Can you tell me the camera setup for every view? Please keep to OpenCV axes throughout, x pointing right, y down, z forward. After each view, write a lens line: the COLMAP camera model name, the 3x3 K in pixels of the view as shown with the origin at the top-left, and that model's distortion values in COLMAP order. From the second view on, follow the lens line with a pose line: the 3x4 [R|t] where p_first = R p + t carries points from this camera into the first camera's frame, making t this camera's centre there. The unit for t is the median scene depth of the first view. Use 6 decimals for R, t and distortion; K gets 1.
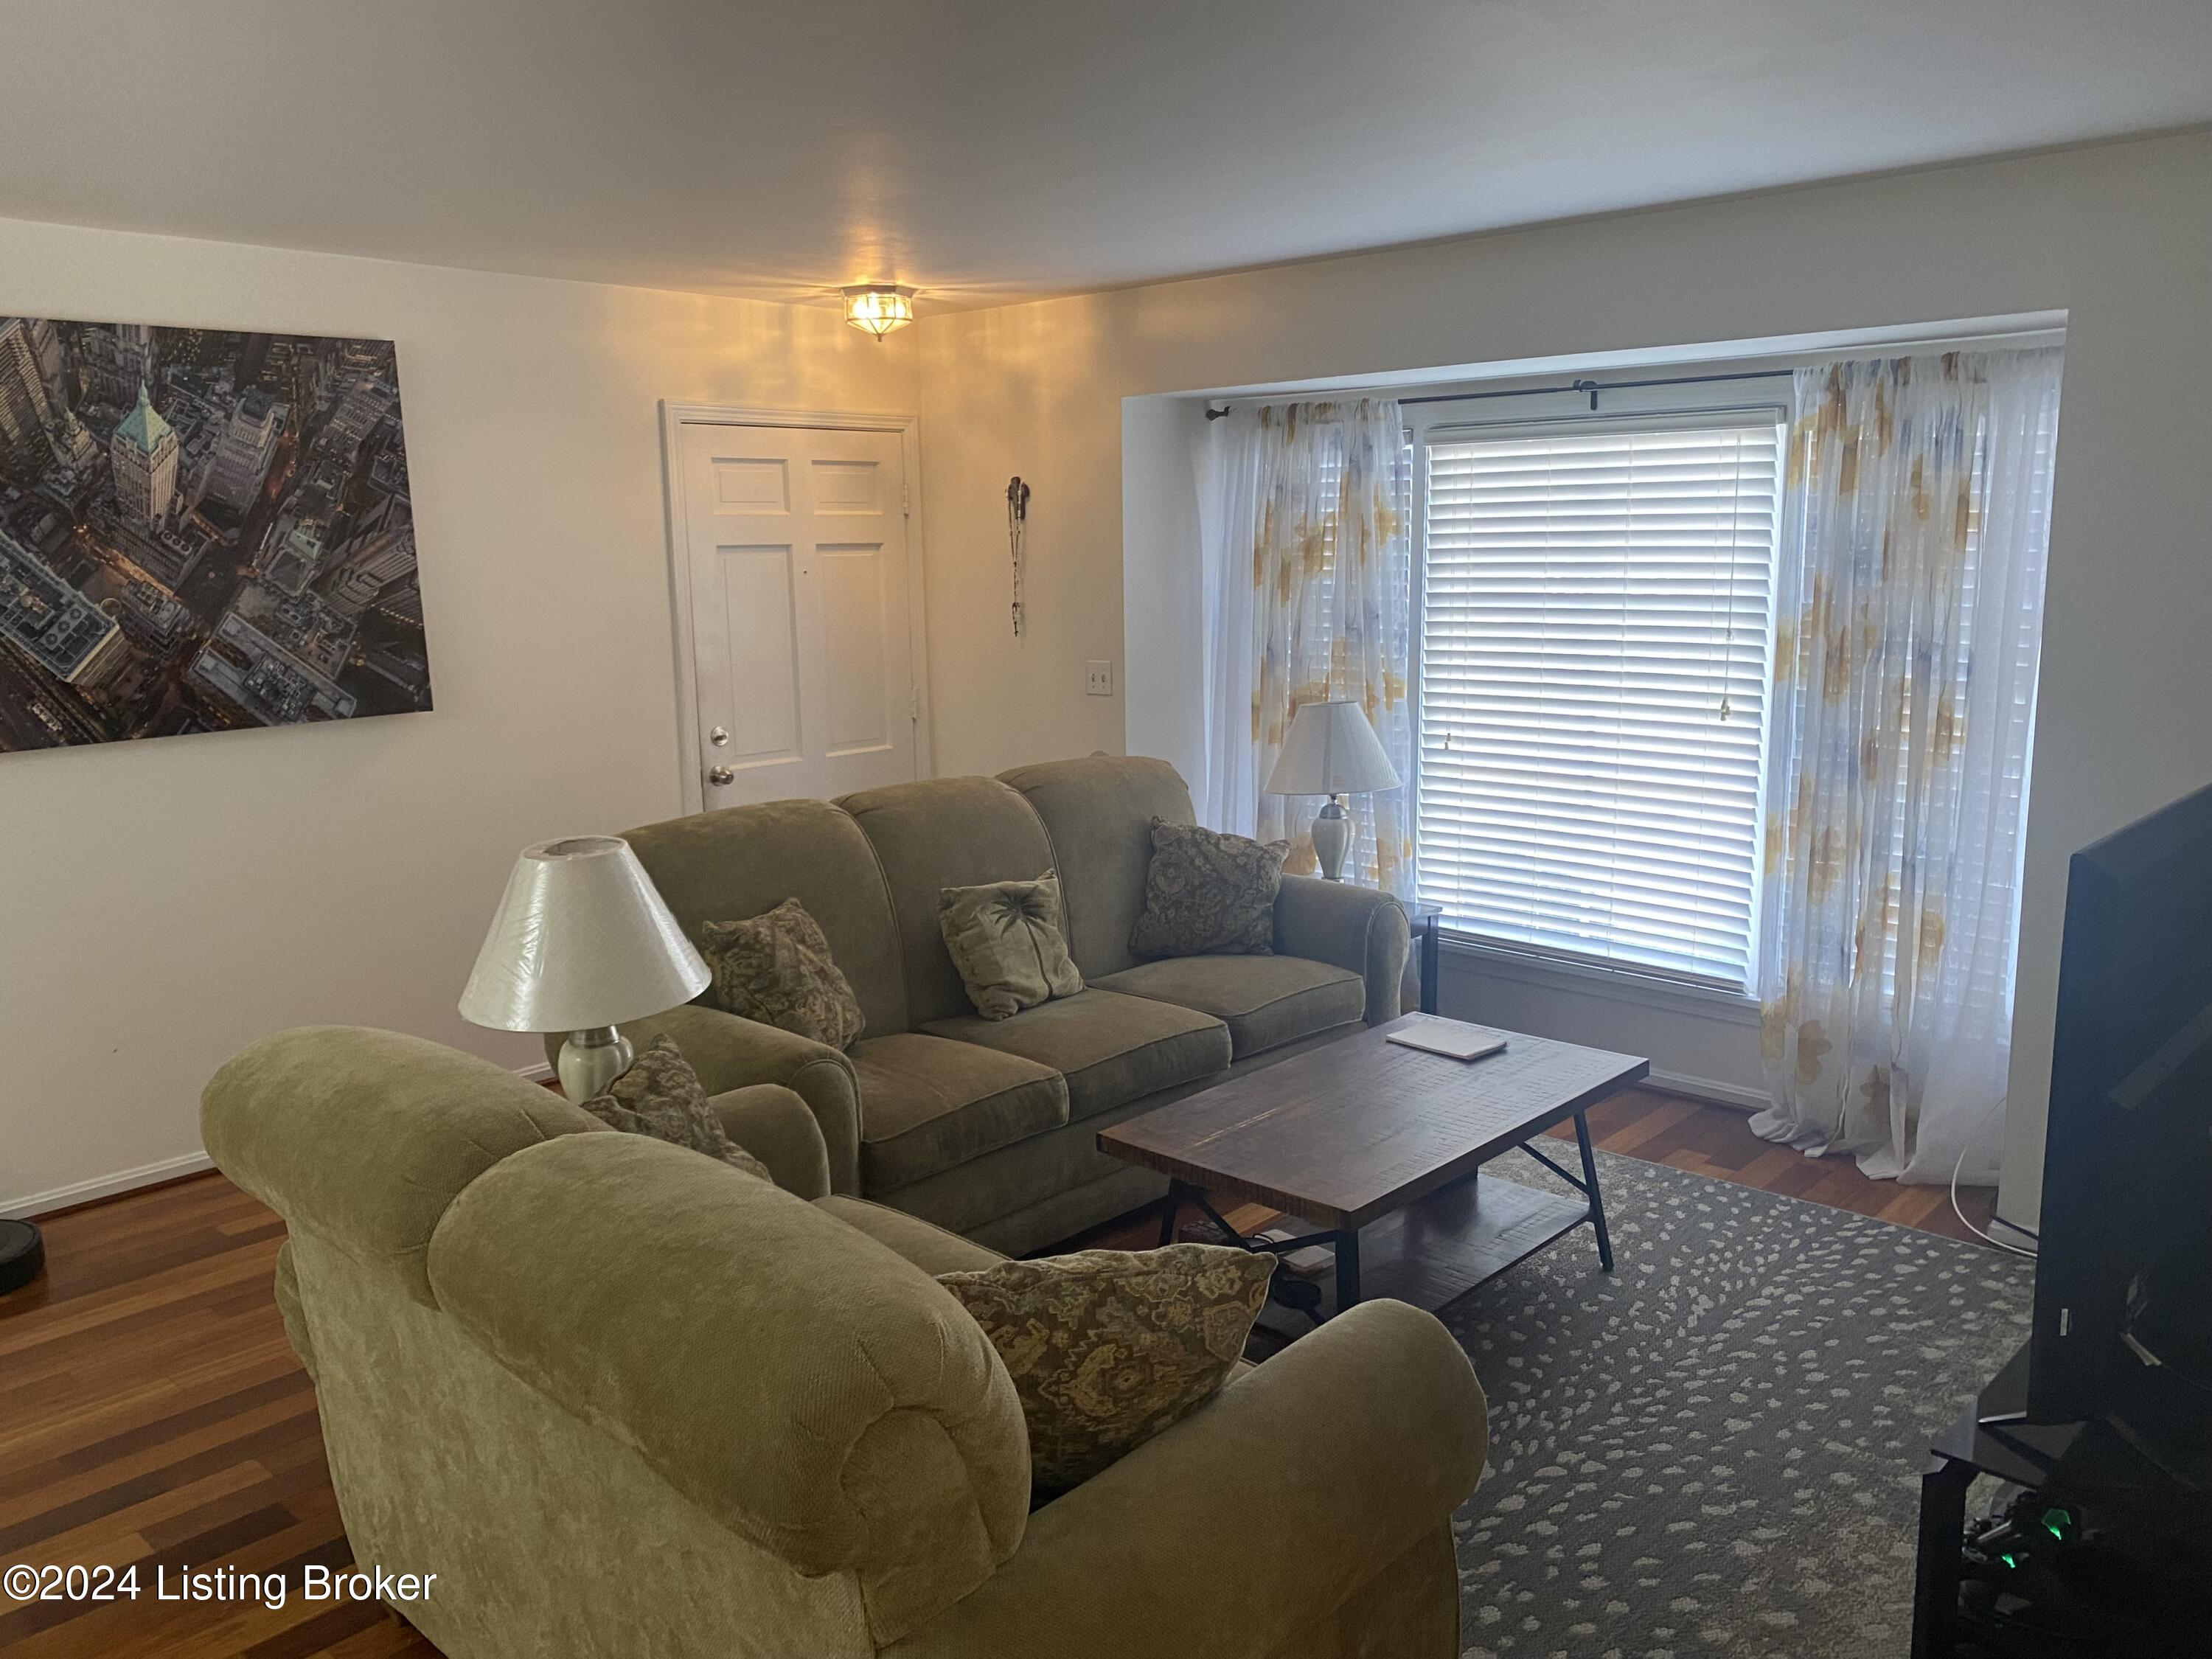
lens RADIAL K [[1680.6, 0, 1106.0], [0, 1680.6, 829.5], [0, 0, 1]] dist [0.014467, -0.026039]
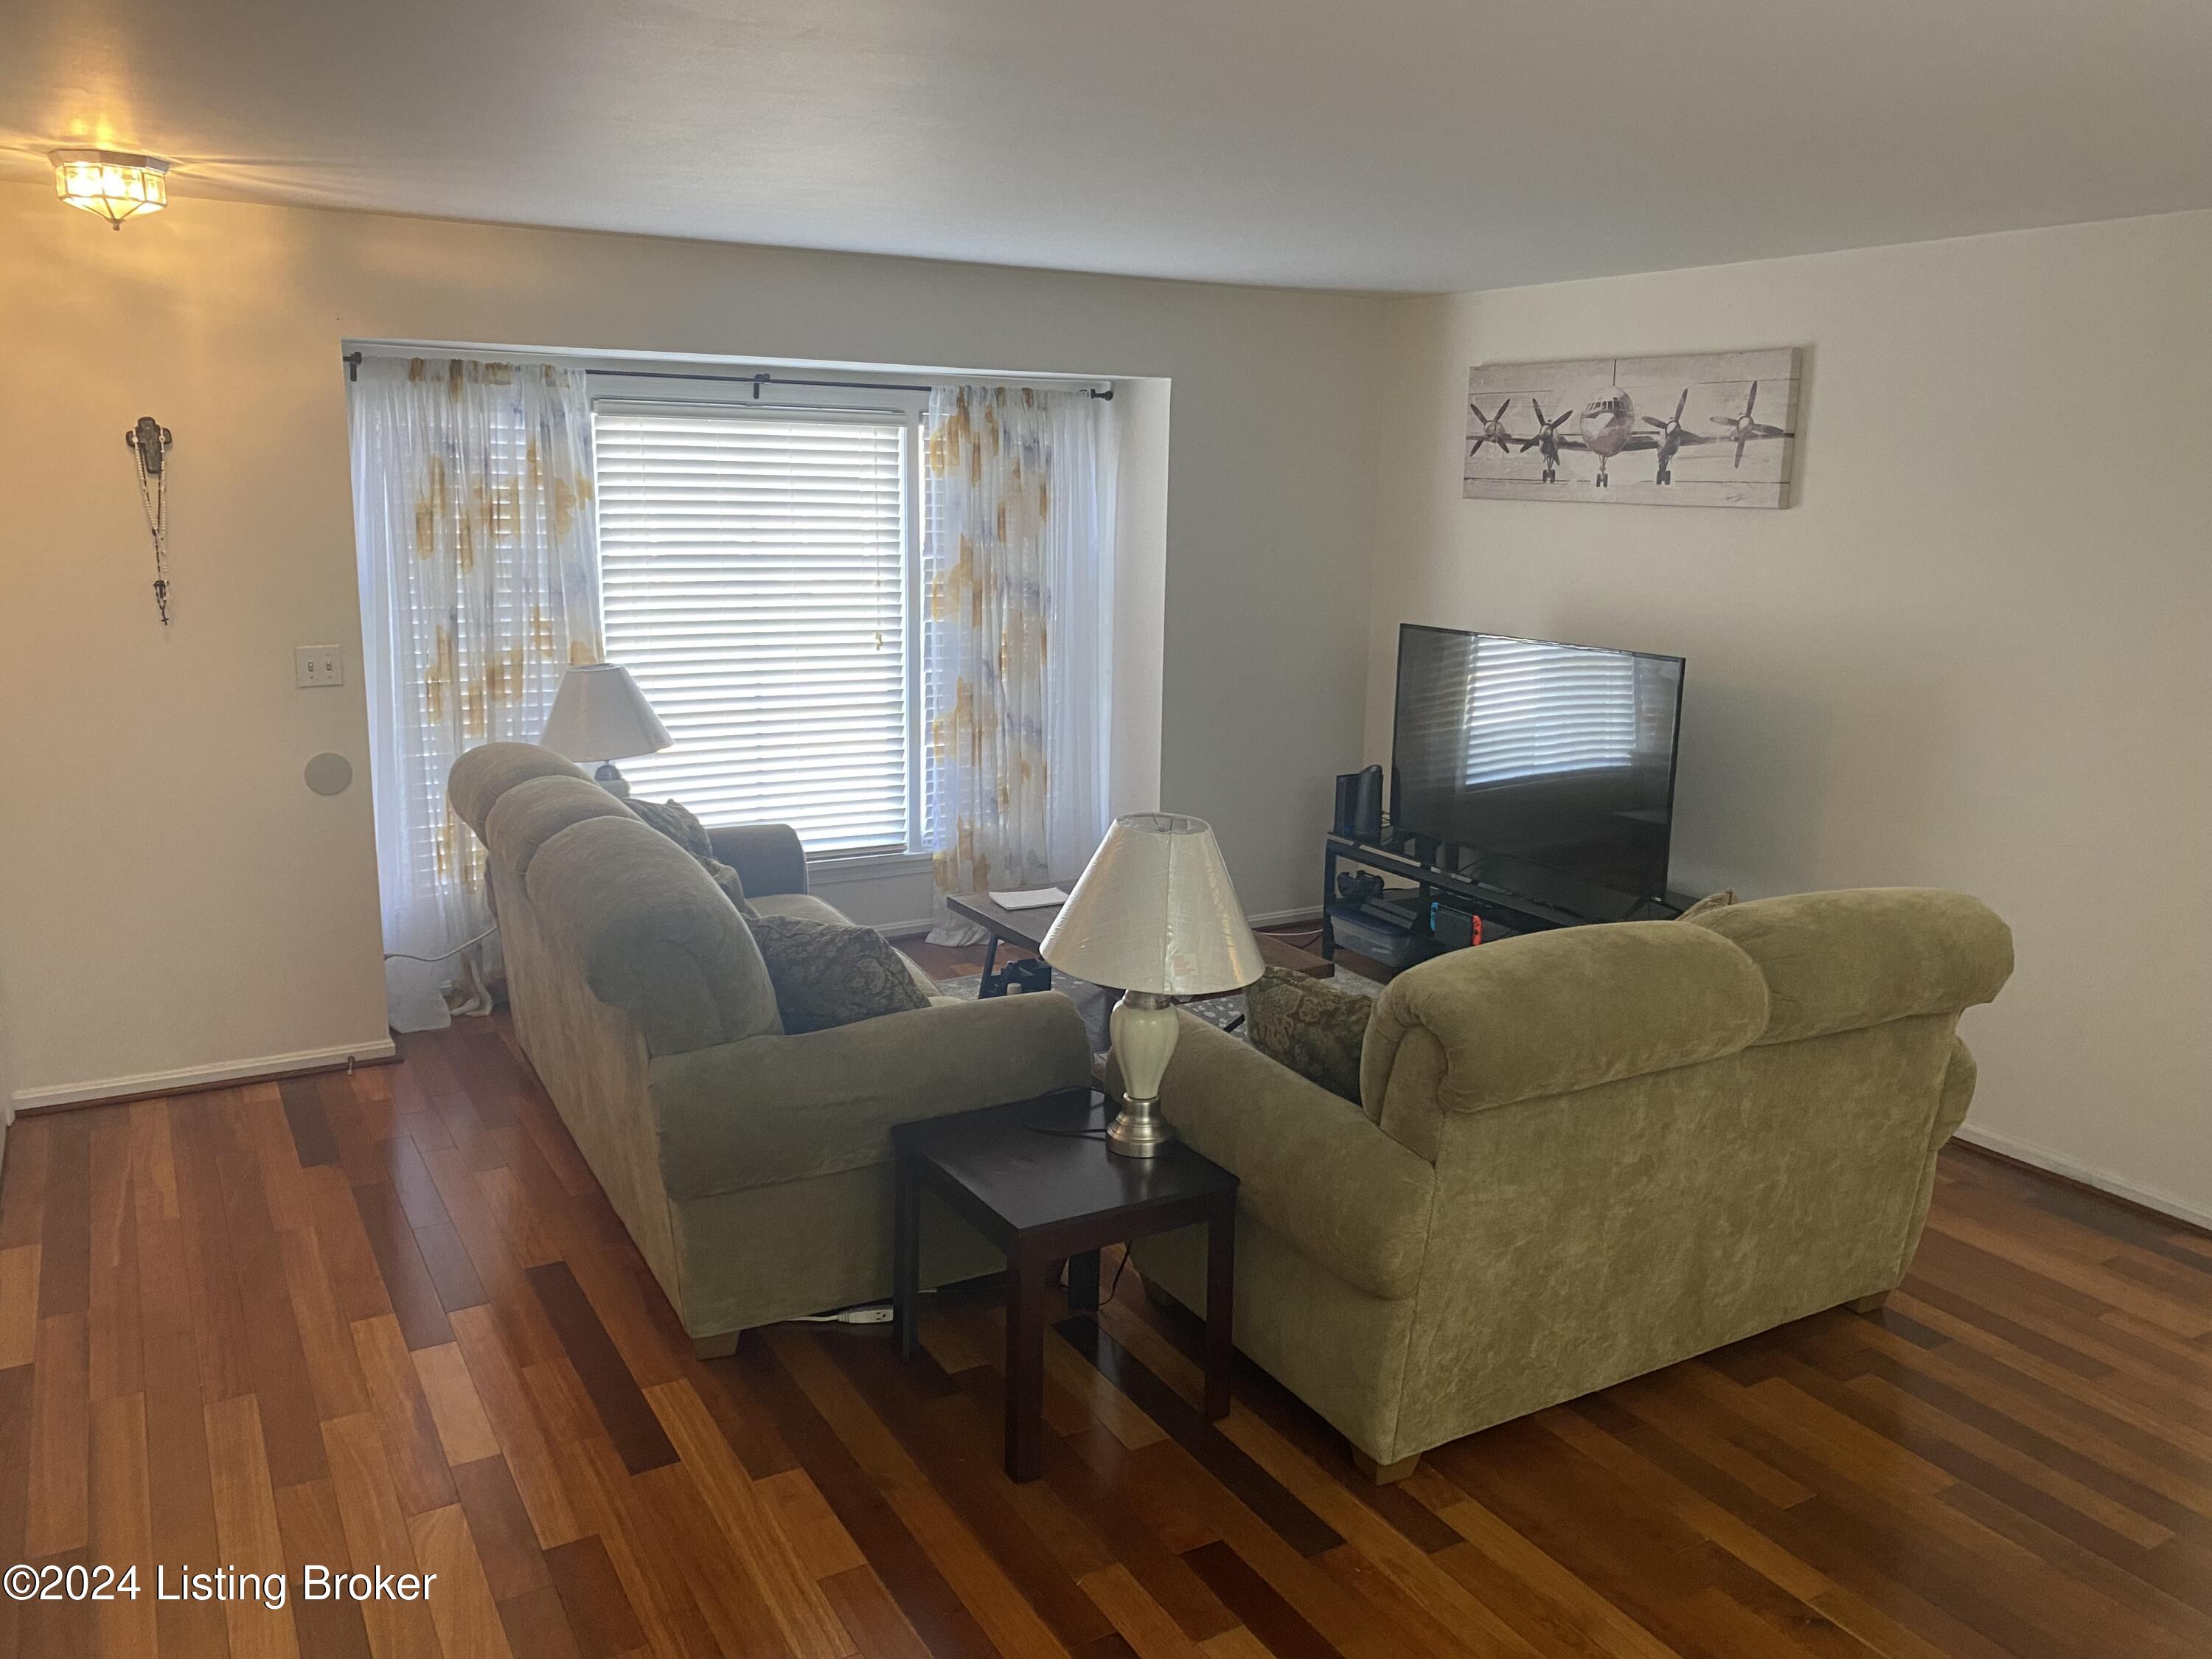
lens RADIAL K [[1680.6, 0, 1106.0], [0, 1680.6, 829.5], [0, 0, 1]] dist [0.014467, -0.026039]
pose [[0.293105, -0.176599, 0.939629, -0.801475], [0.141325, 0.979999, 0.140102, -0.083248], [-0.945577, 0.091729, 0.312200, 0.424981]]
